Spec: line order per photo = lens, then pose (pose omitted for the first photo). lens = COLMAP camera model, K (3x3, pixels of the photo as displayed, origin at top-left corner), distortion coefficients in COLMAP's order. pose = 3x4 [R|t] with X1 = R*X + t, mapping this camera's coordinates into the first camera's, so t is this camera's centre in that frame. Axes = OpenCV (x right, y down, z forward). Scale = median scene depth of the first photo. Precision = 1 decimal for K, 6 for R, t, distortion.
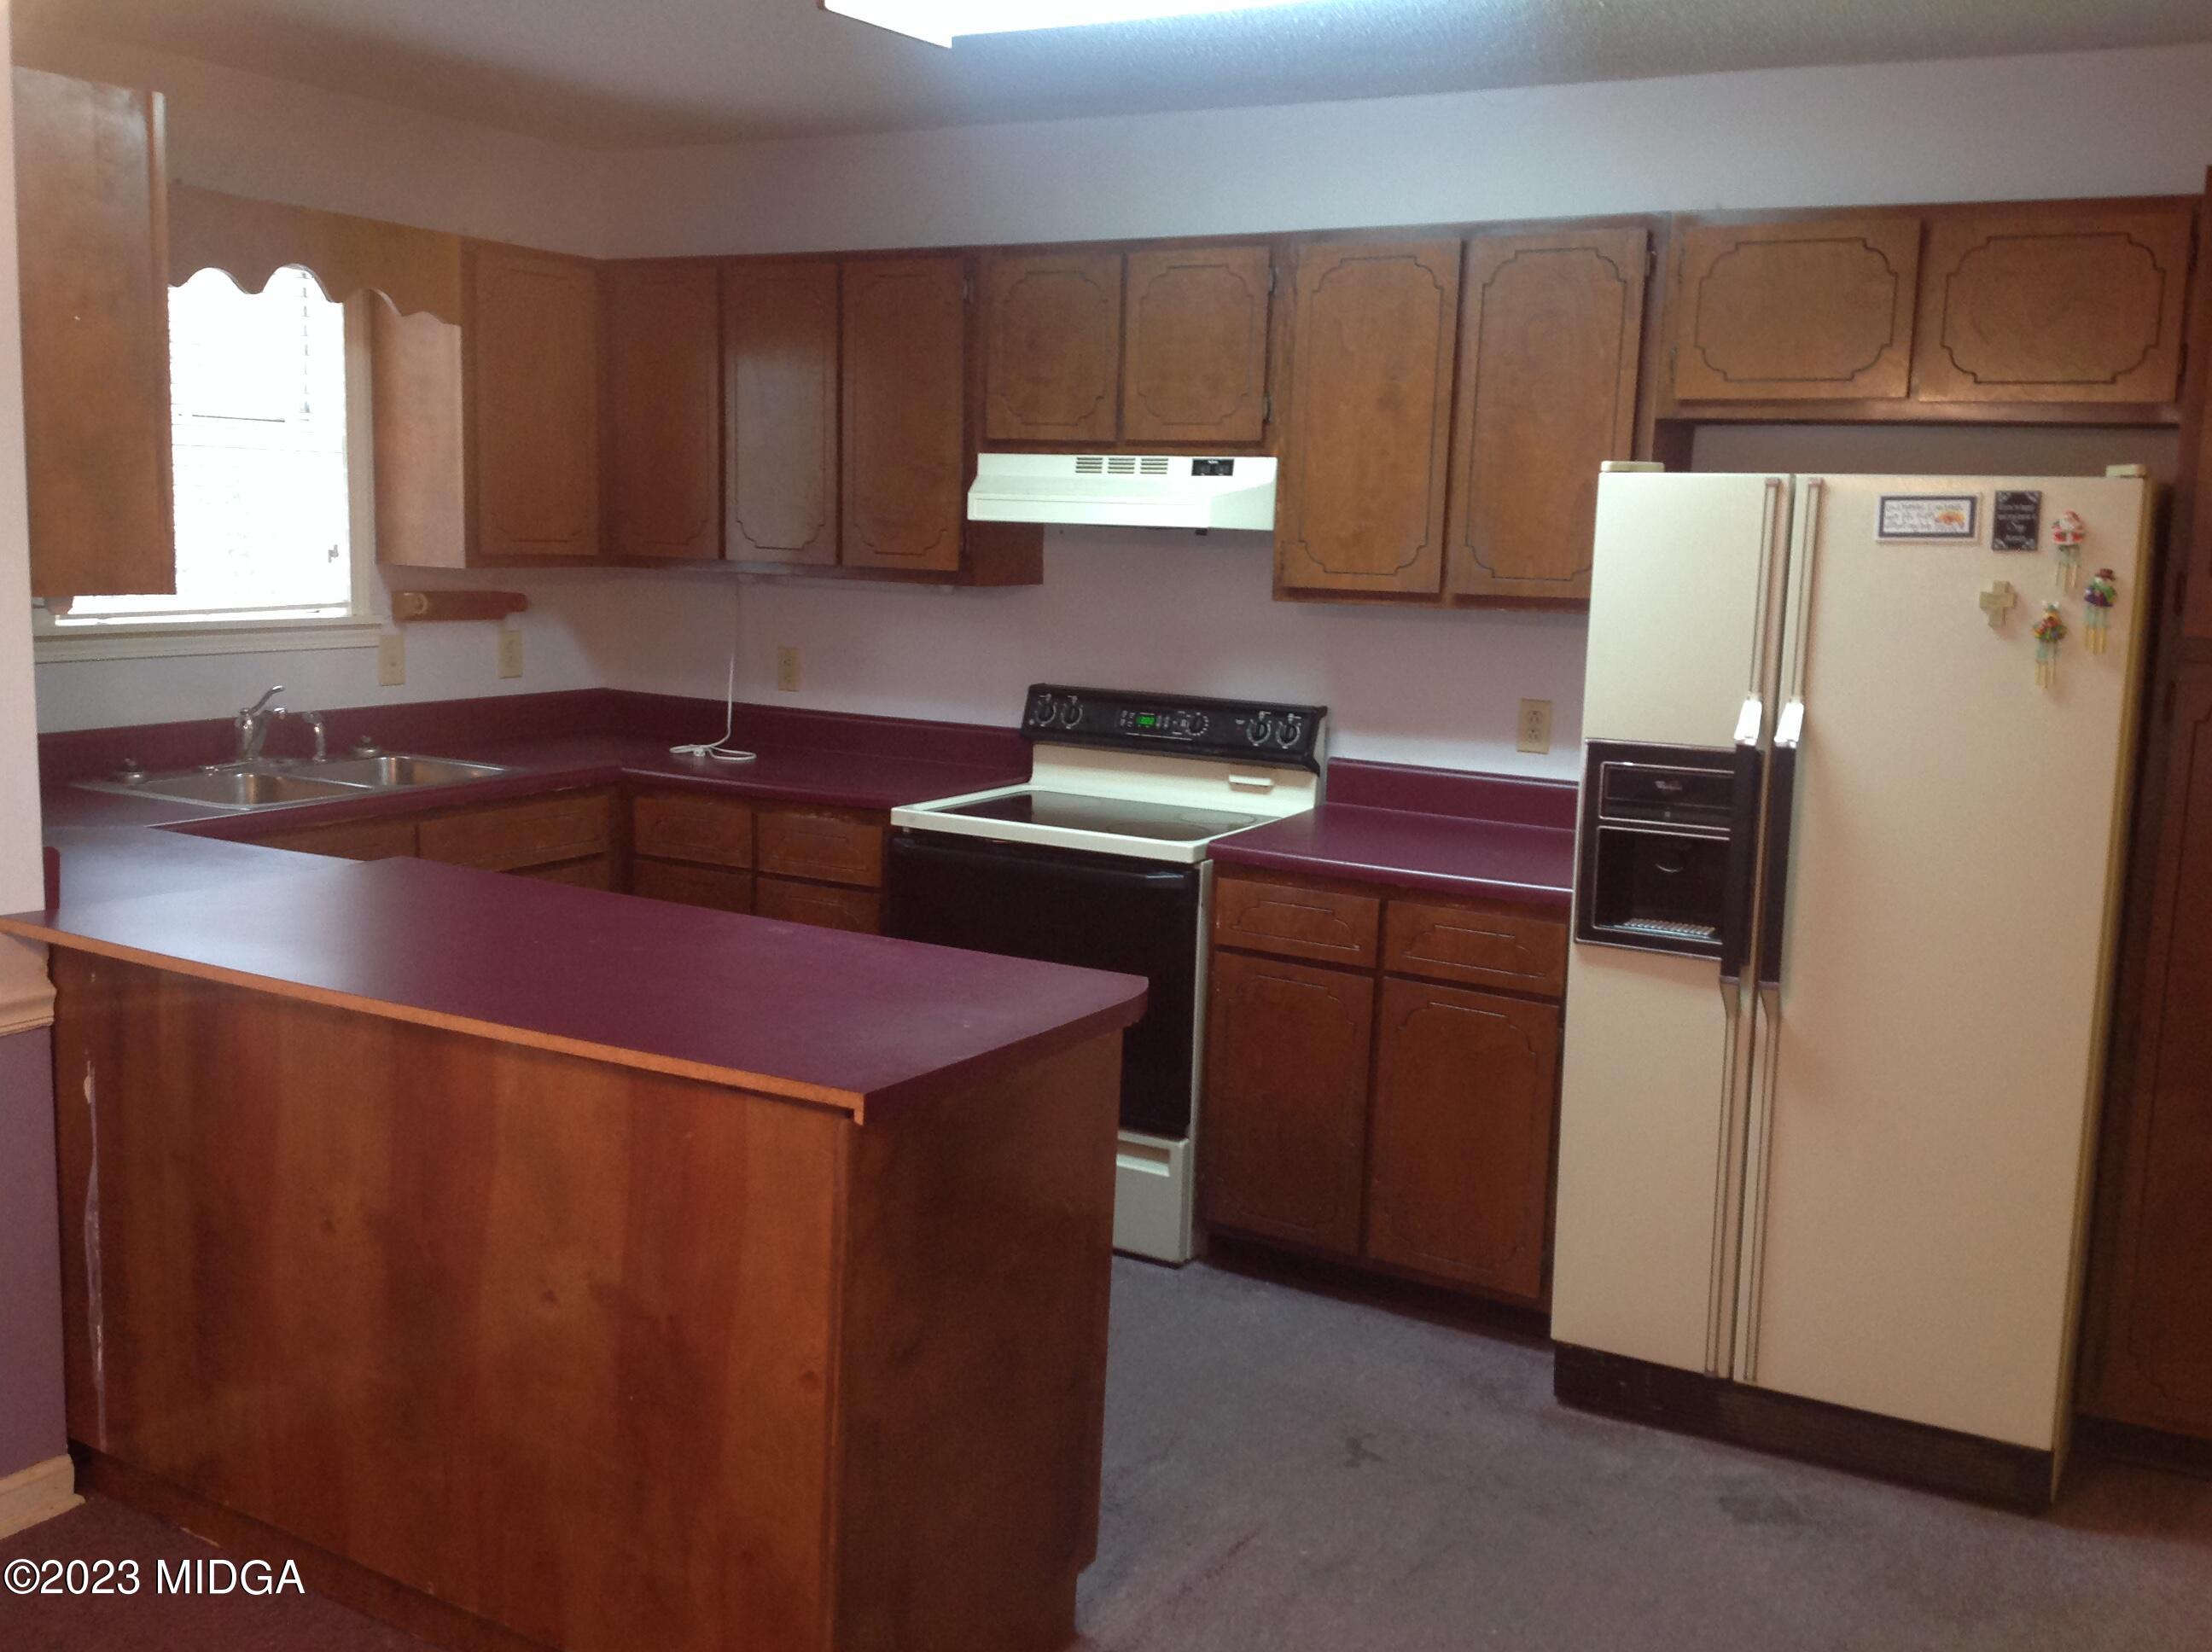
lens RADIAL K [[2158.2, 0, 1110.3], [0, 2158.2, 823.0], [0, 0, 1]] dist [0.232927, -0.608363]
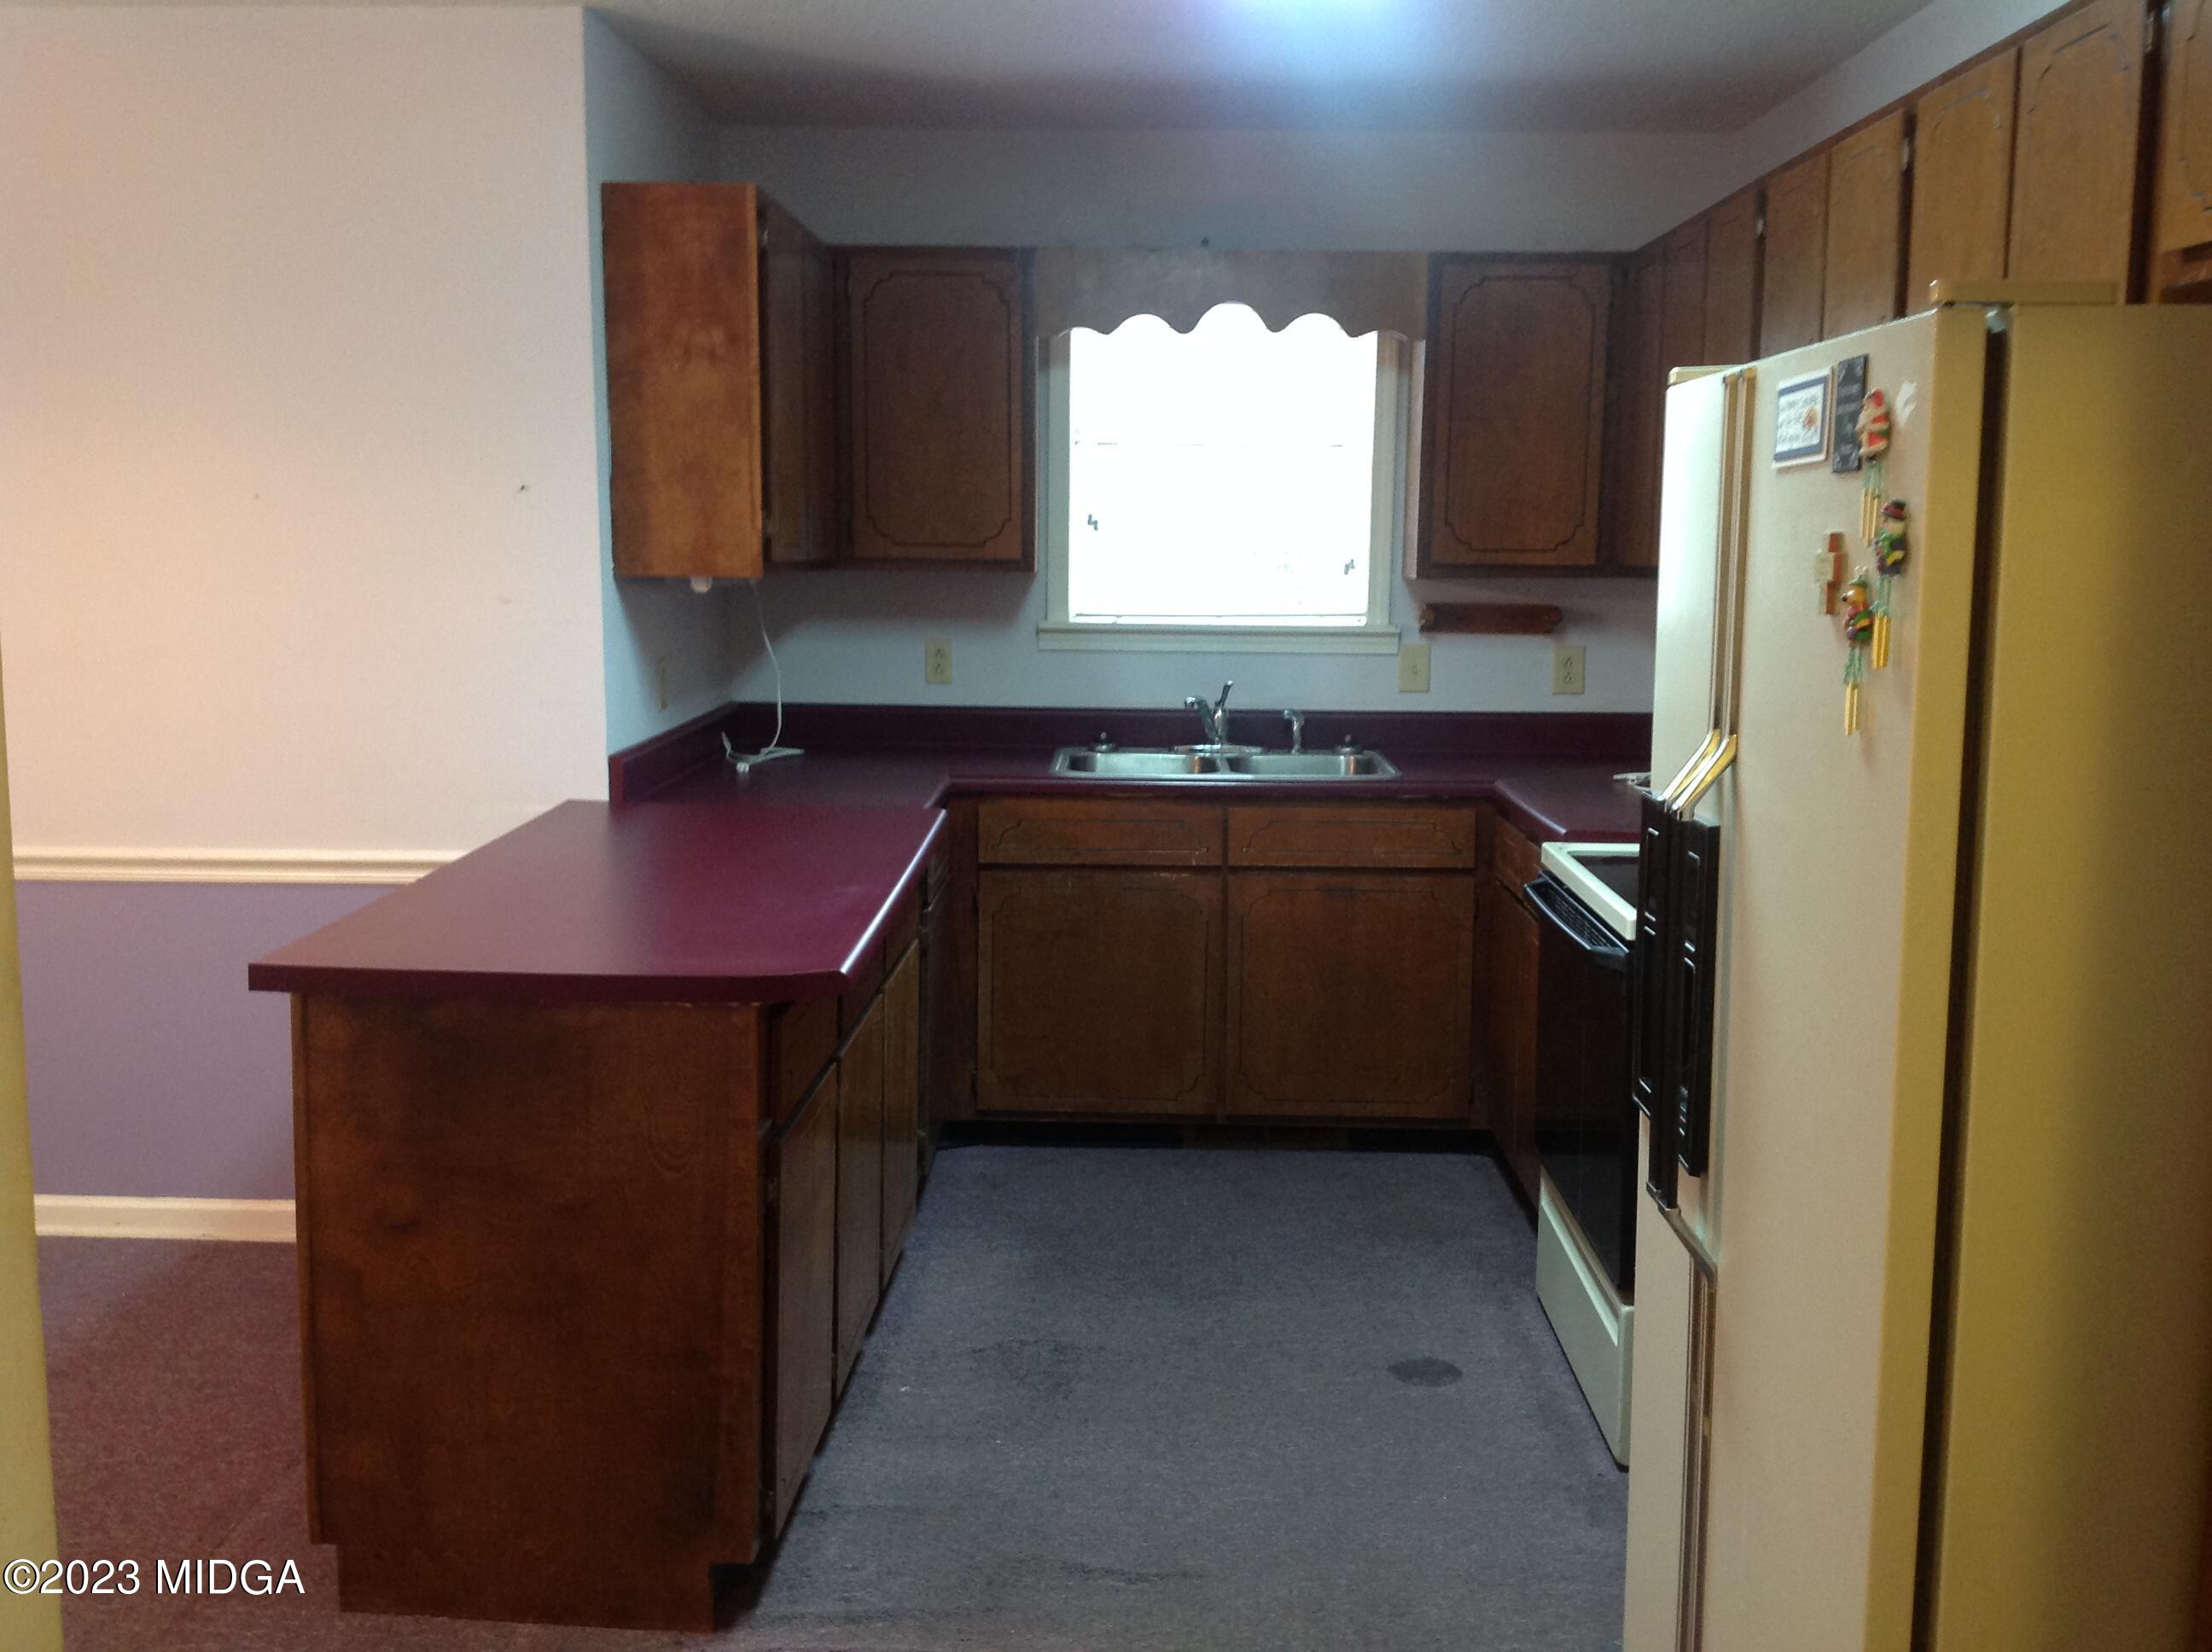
lens RADIAL K [[2164.4, 0, 1116.1], [0, 2164.4, 813.8], [0, 0, 1]] dist [0.269571, -0.613604]
pose [[0.481021, 0.088917, -0.872188, 0.534204], [-0.124583, 0.991680, 0.032390, -0.022117], [0.867812, 0.093079, 0.488096, 0.387881]]
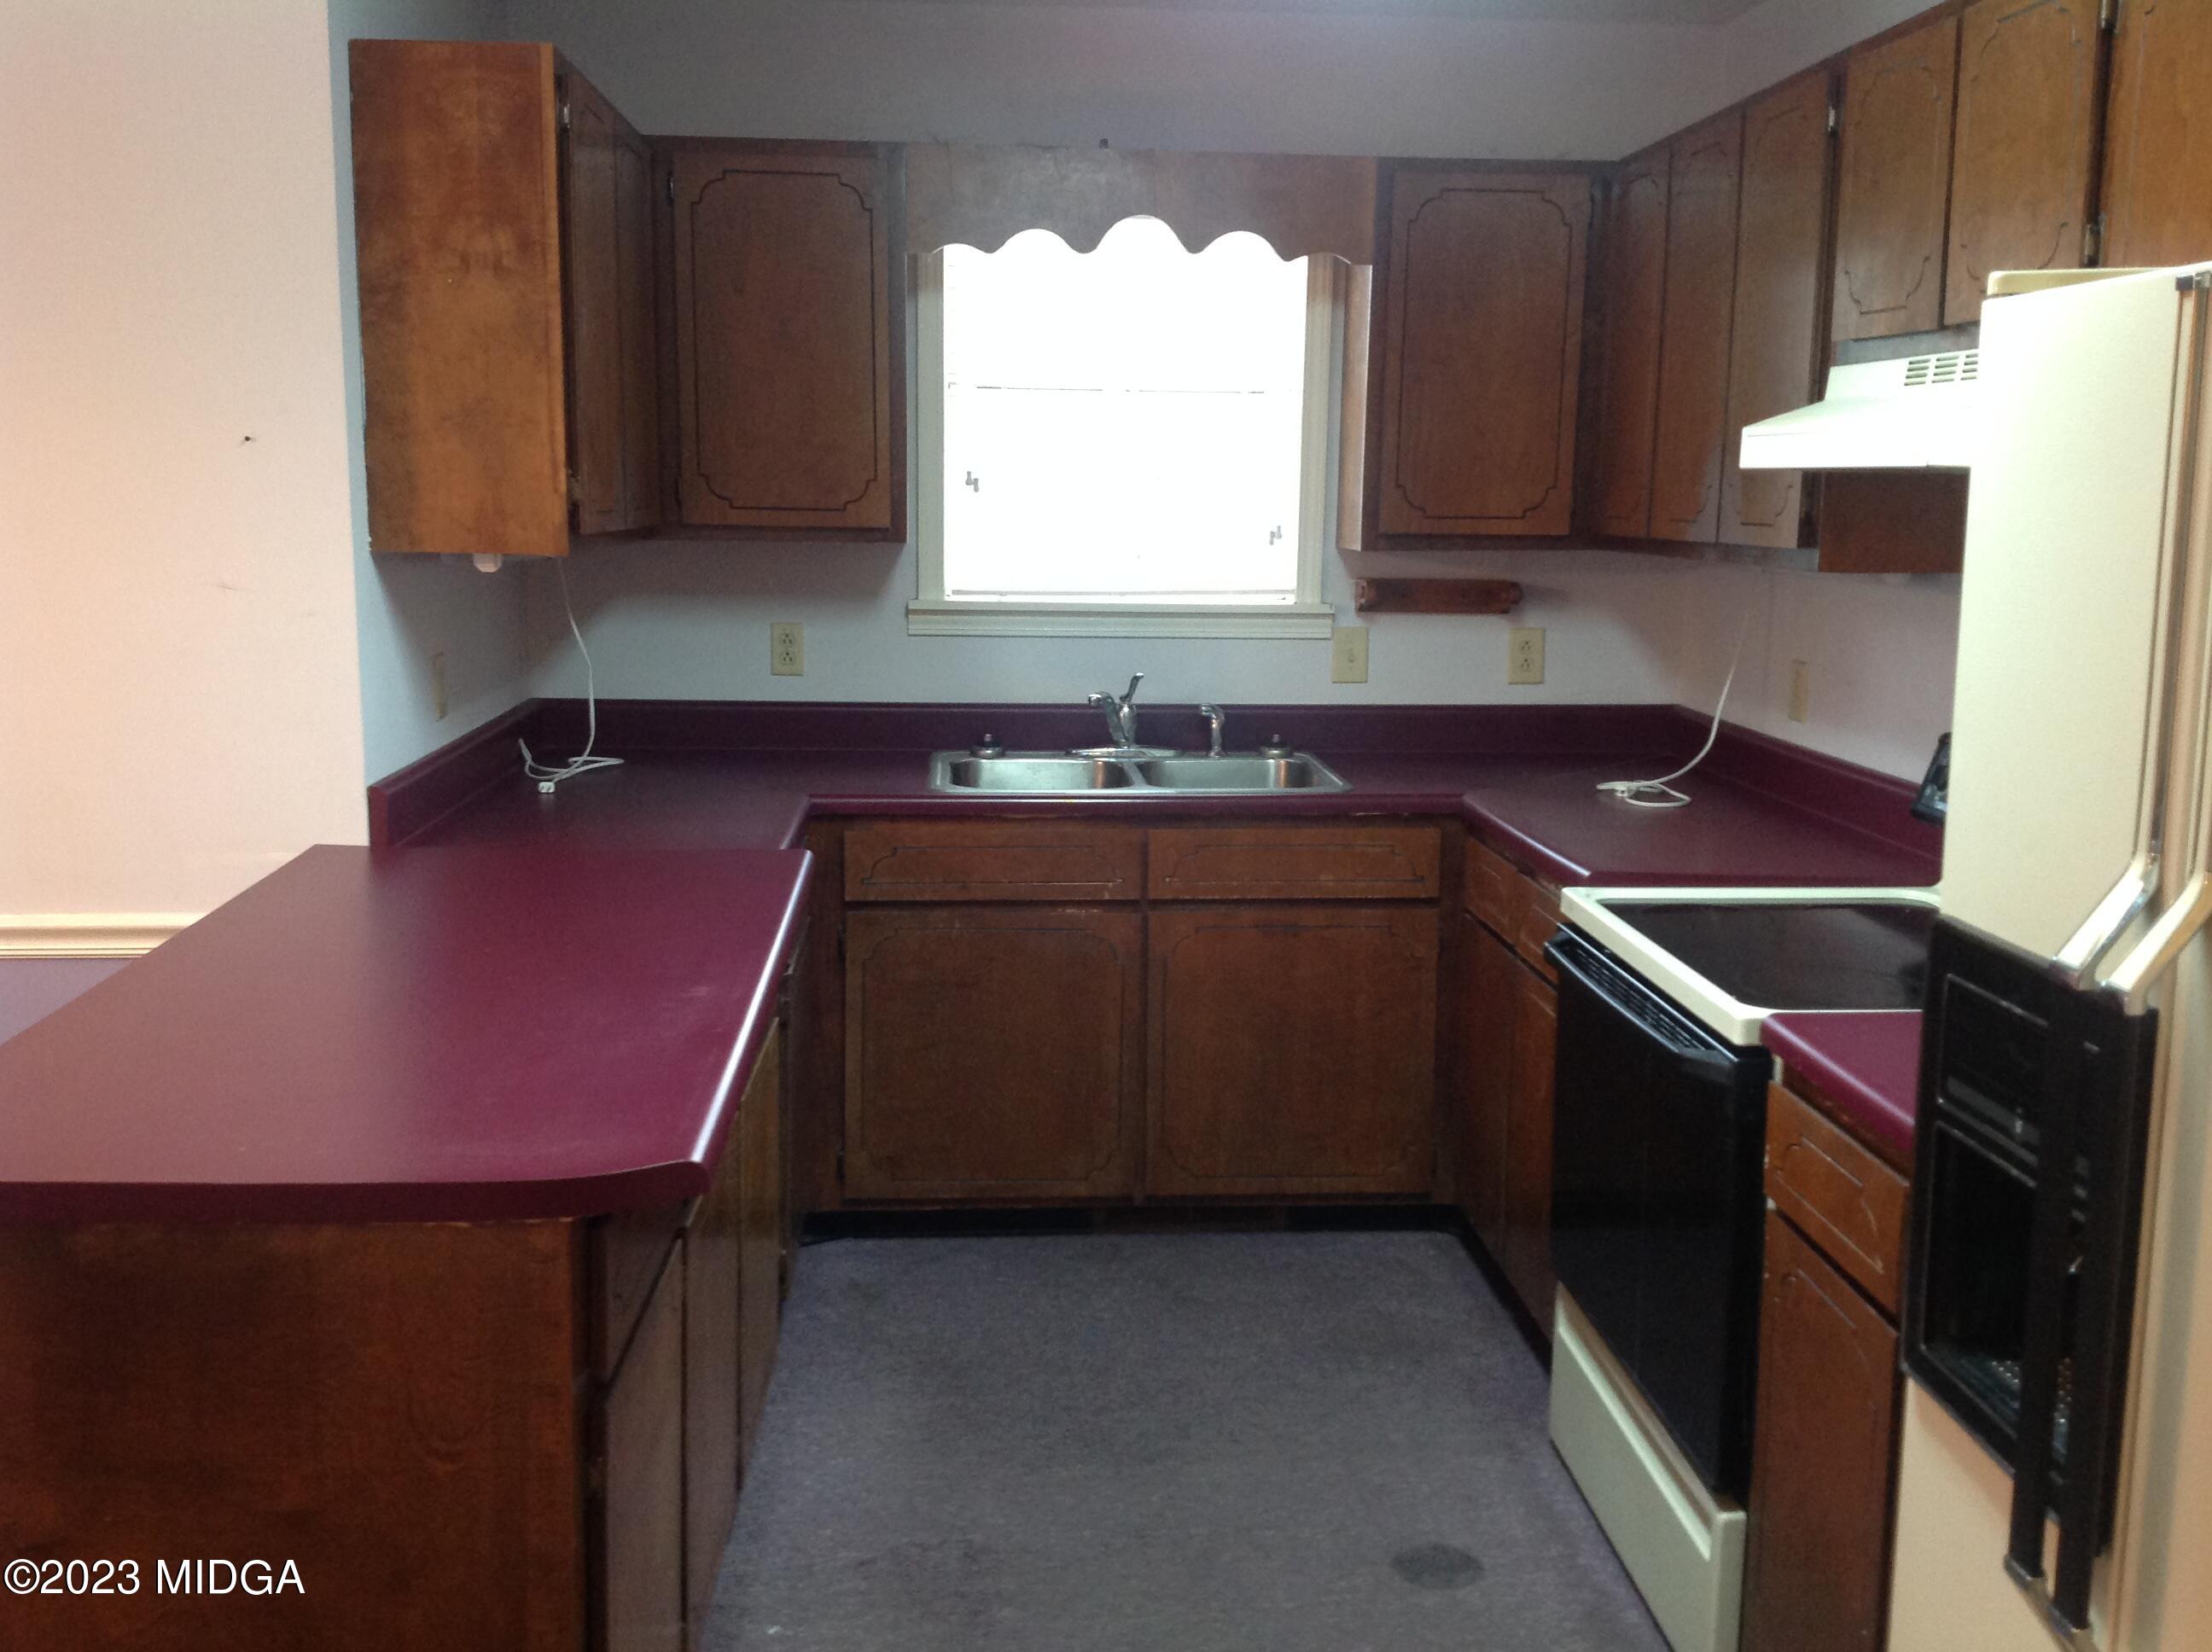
lens RADIAL K [[2158.2, 0, 1110.3], [0, 2158.2, 823.0], [0, 0, 1]] dist [0.232927, -0.608363]
pose [[0.550862, 0.108018, -0.827577, 0.367797], [-0.118527, 0.991664, 0.050539, -0.040733], [0.826137, 0.070250, 0.559073, 0.445013]]
